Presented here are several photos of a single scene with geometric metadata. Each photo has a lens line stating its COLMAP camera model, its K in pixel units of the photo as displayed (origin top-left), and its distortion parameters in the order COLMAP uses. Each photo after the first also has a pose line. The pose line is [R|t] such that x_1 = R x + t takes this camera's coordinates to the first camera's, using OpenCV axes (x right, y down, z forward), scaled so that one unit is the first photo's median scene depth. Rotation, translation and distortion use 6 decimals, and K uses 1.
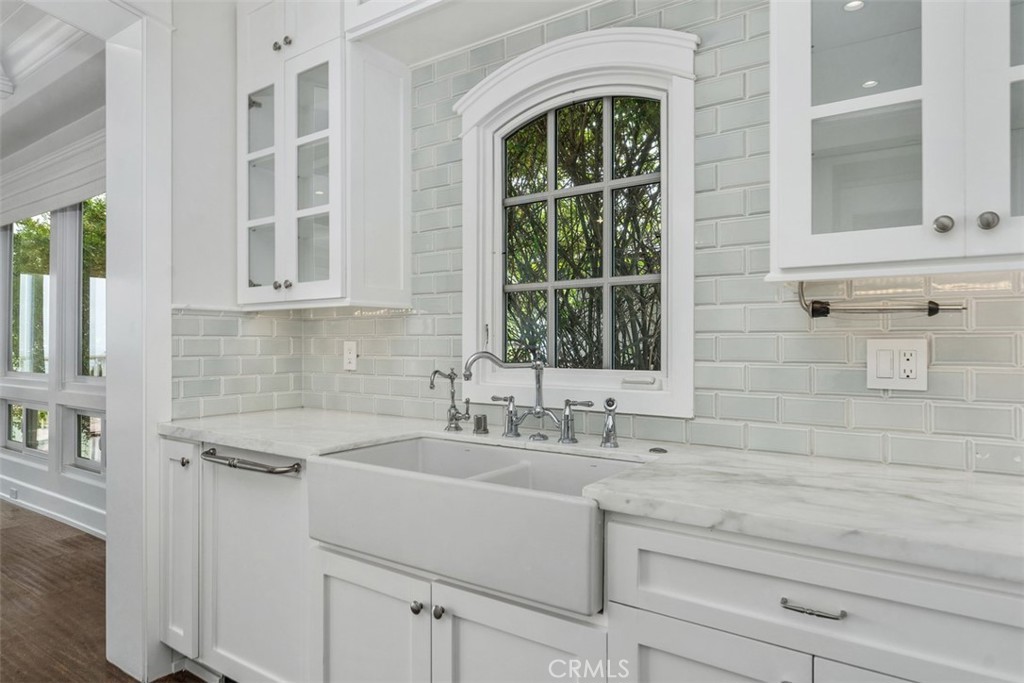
lens RADIAL K [[617.5, 0, 512.0], [0, 617.5, 341.5], [0, 0, 1]] dist [0.008140, 0.001689]
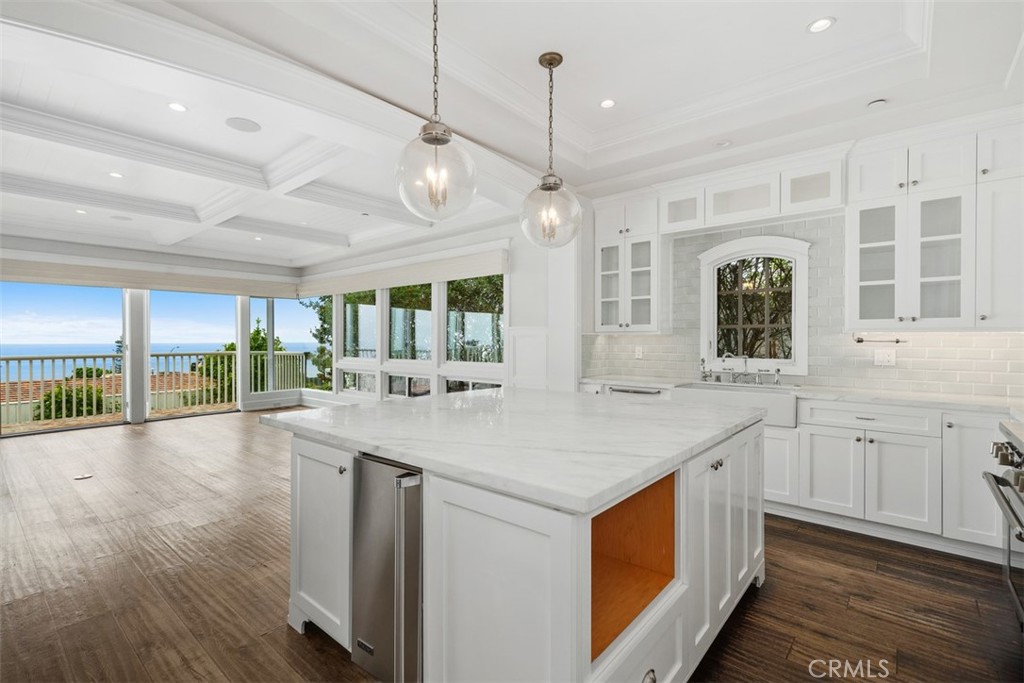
lens RADIAL K [[466.5, 0, 509.4], [0, 466.5, 343.8], [0, 0, 1]] dist [0.007681, -0.000084]
pose [[0.995865, 0.001322, -0.090834, -0.761001], [-0.000178, 0.999921, 0.012604, -0.044747], [0.090844, -0.012535, 0.995786, -1.105898]]
